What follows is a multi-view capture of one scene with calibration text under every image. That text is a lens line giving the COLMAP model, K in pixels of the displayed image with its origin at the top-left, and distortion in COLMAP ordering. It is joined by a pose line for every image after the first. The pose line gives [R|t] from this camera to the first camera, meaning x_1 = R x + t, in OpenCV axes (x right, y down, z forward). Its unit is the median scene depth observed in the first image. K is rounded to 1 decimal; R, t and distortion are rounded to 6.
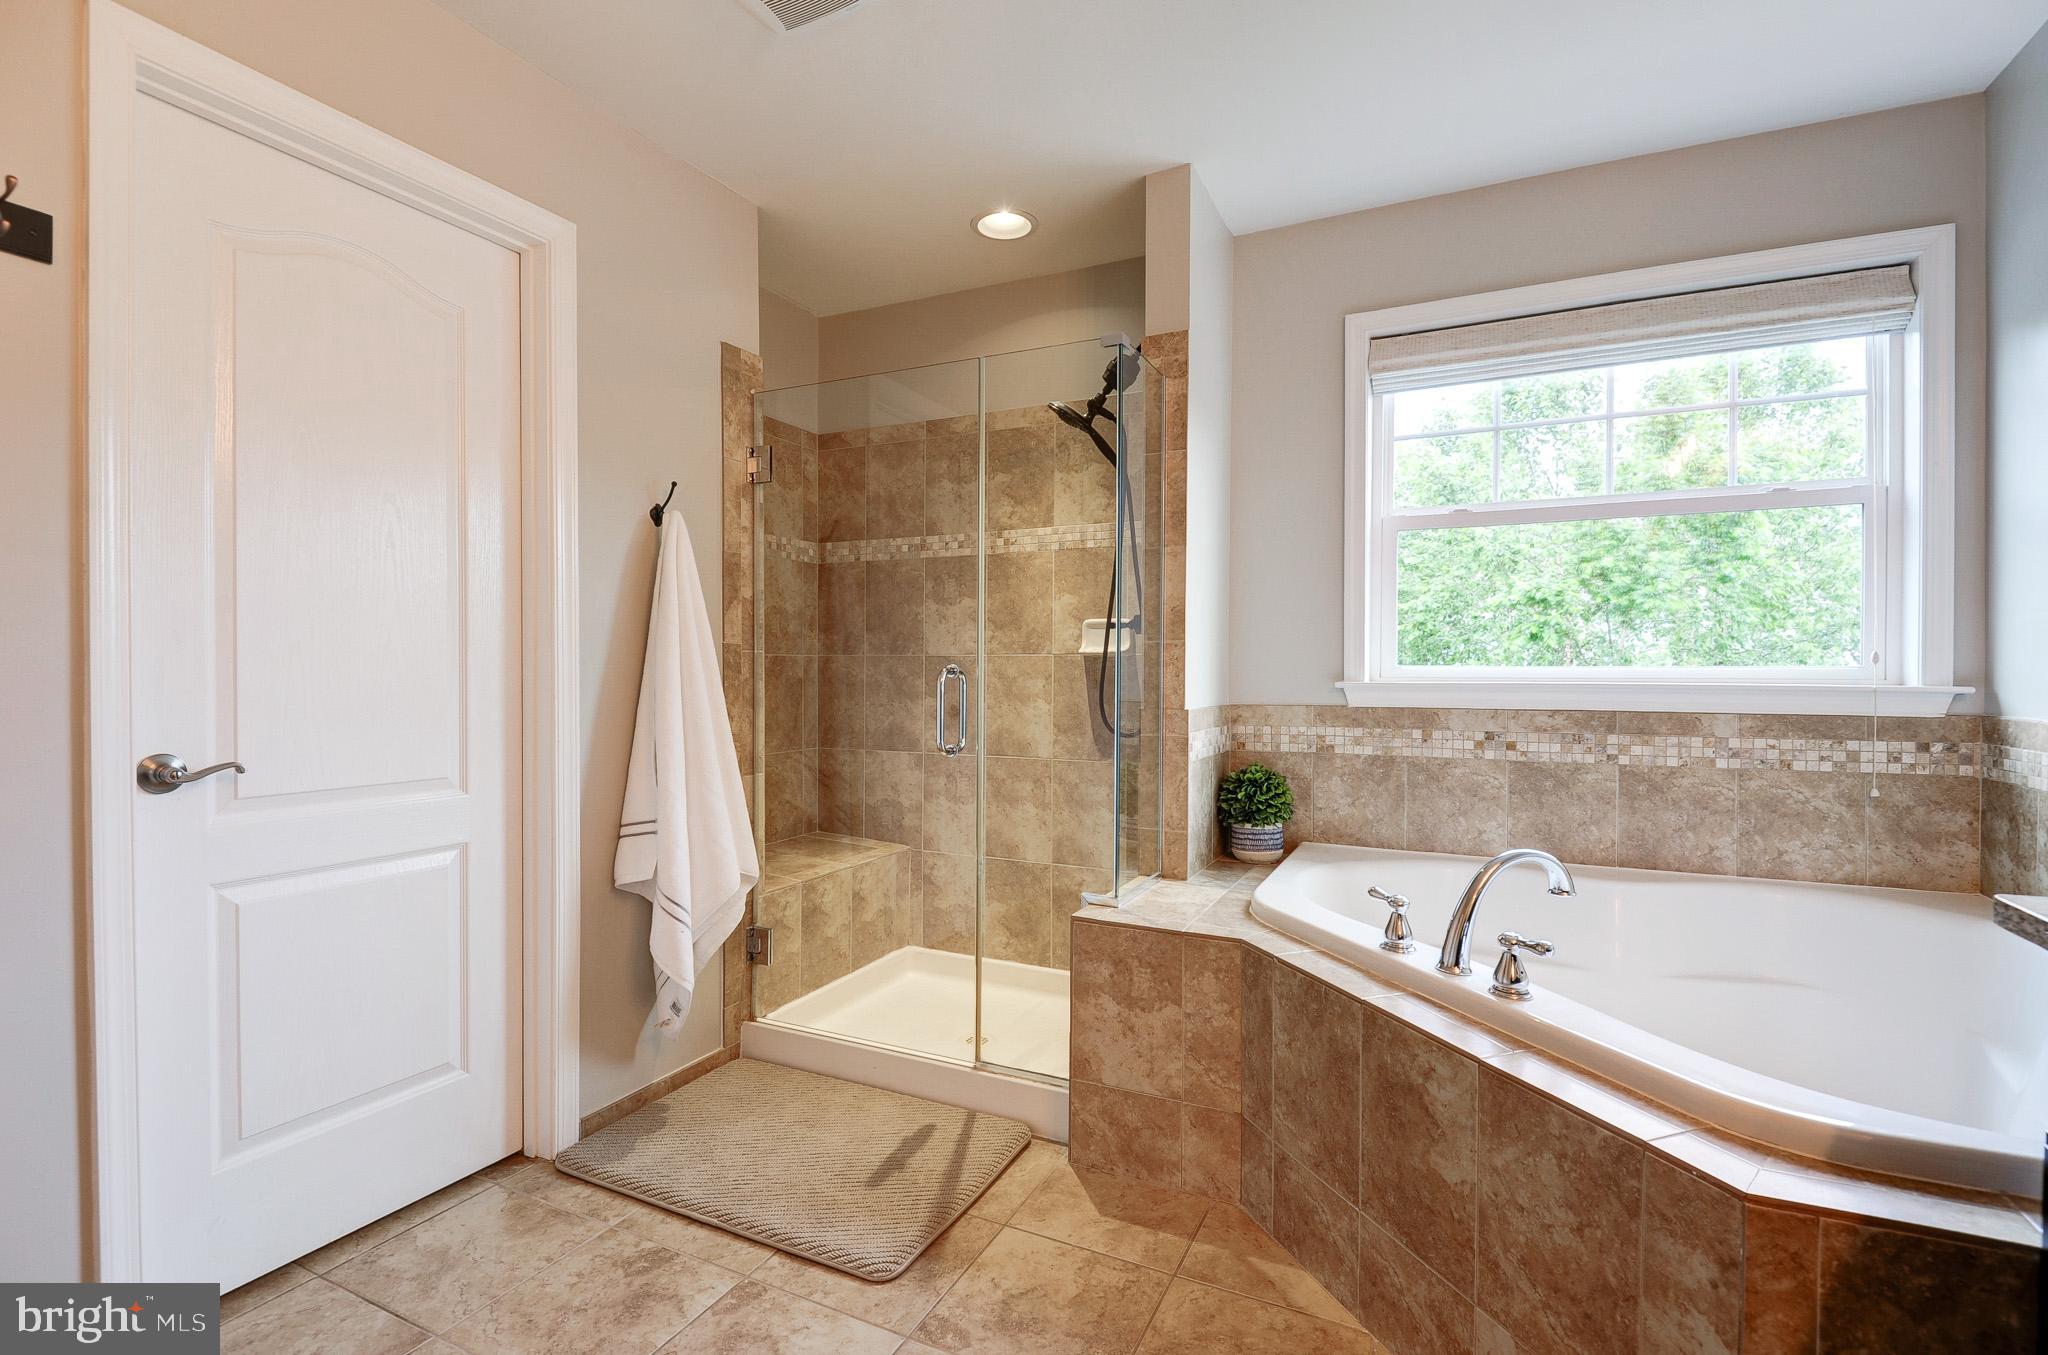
lens RADIAL K [[928.6, 0, 1013.8], [0, 928.6, 683.7], [0, 0, 1]] dist [0.027062, -0.023915]
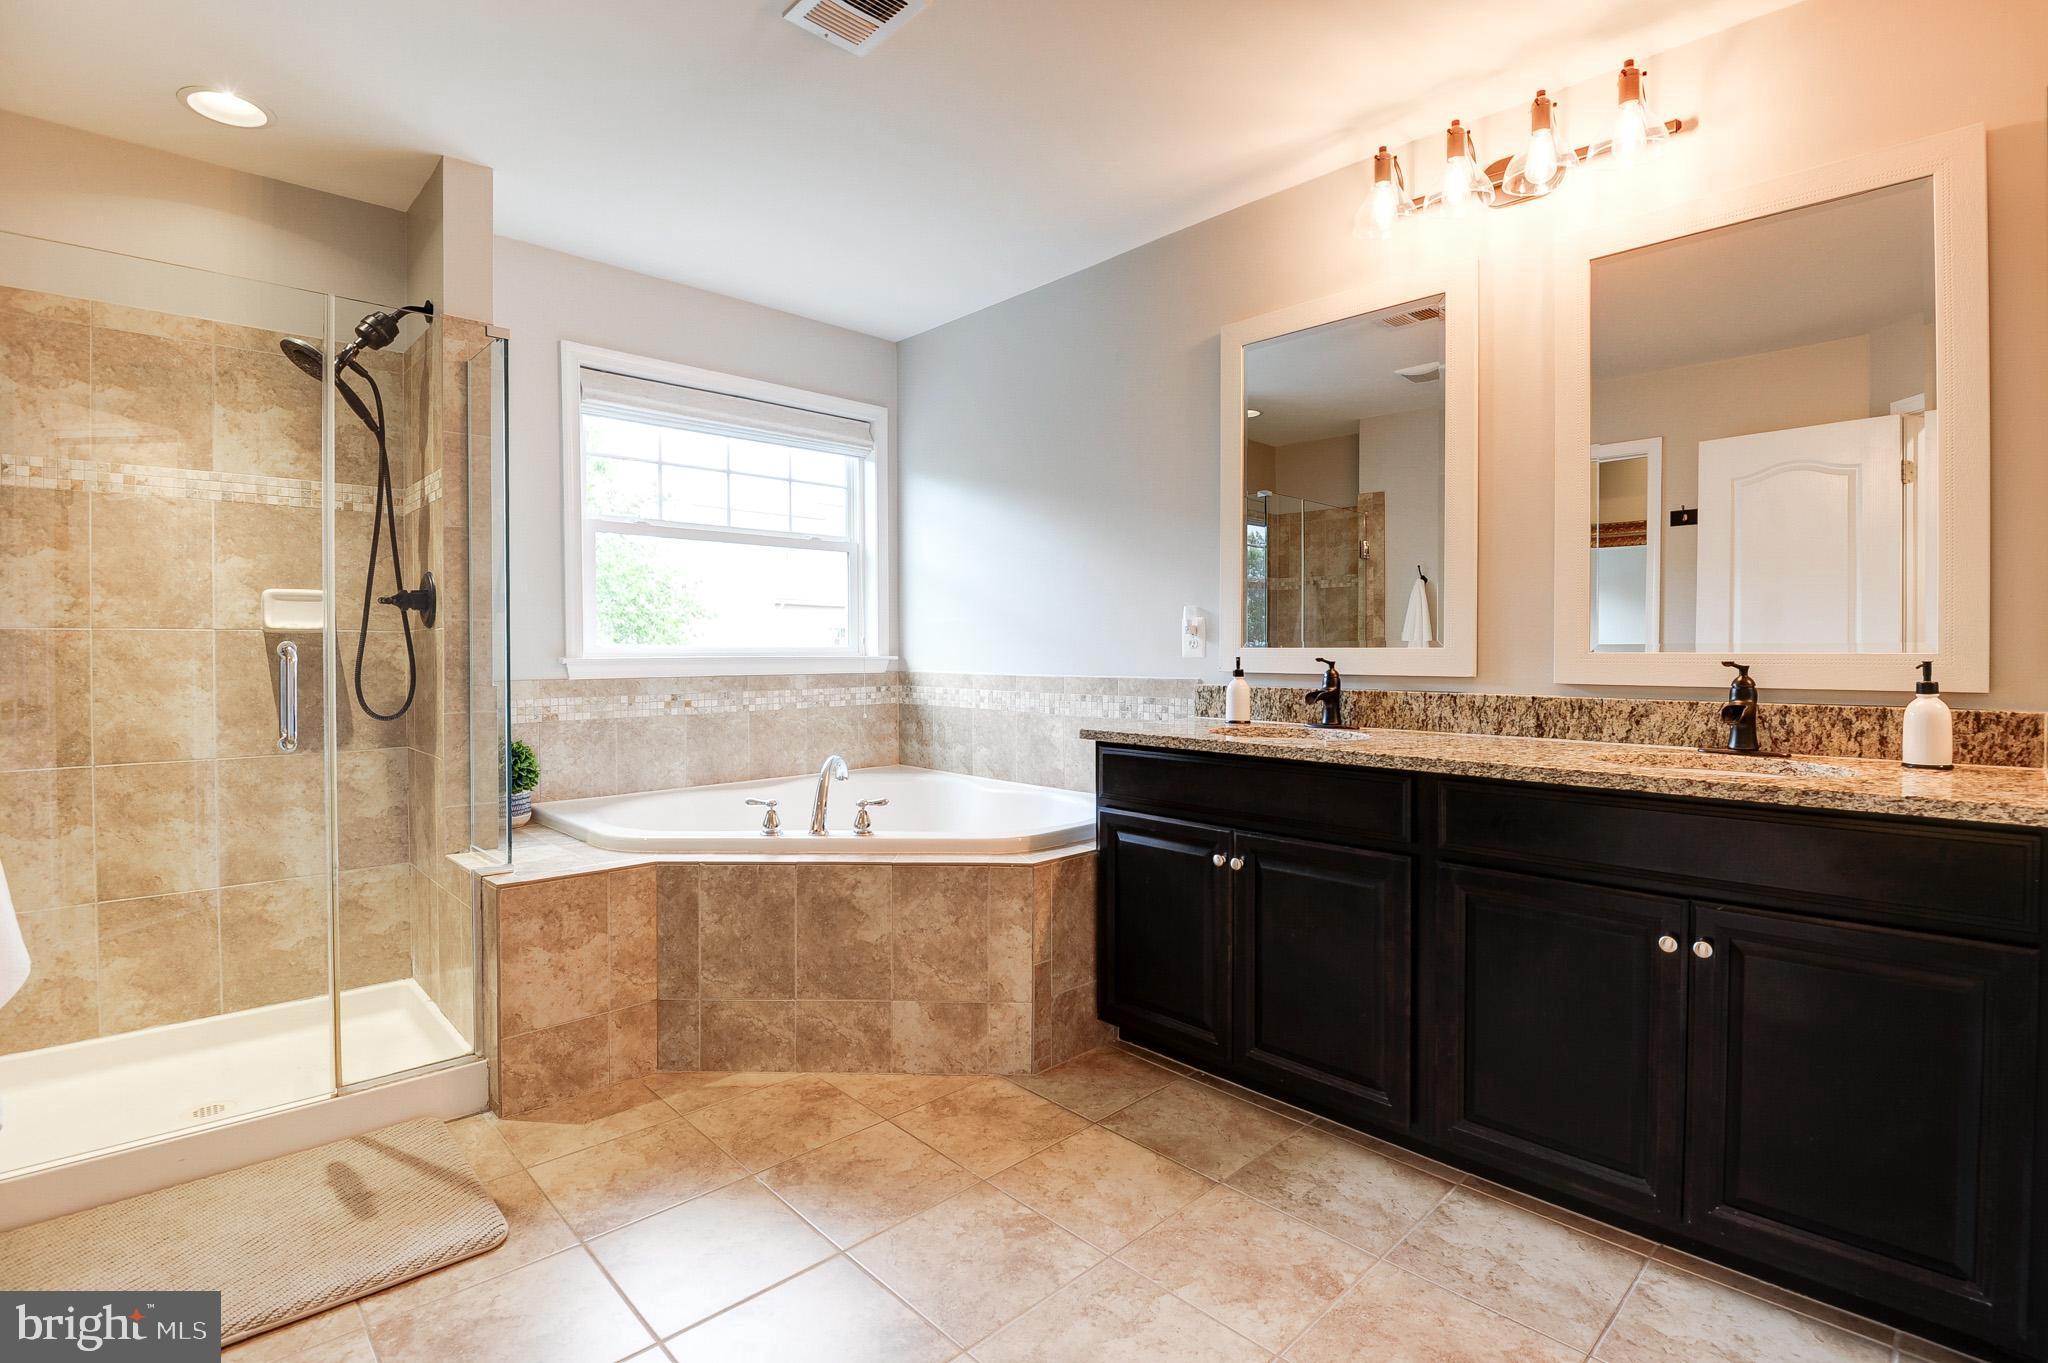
lens RADIAL K [[967.9, 0, 1023.6], [0, 967.9, 675.5], [0, 0, 1]] dist [0.006087, -0.026833]
pose [[0.341292, -0.027993, 0.939541, -0.666645], [0.016115, 0.999584, 0.023928, 0.000018], [-0.939819, 0.006974, 0.341601, 0.070245]]
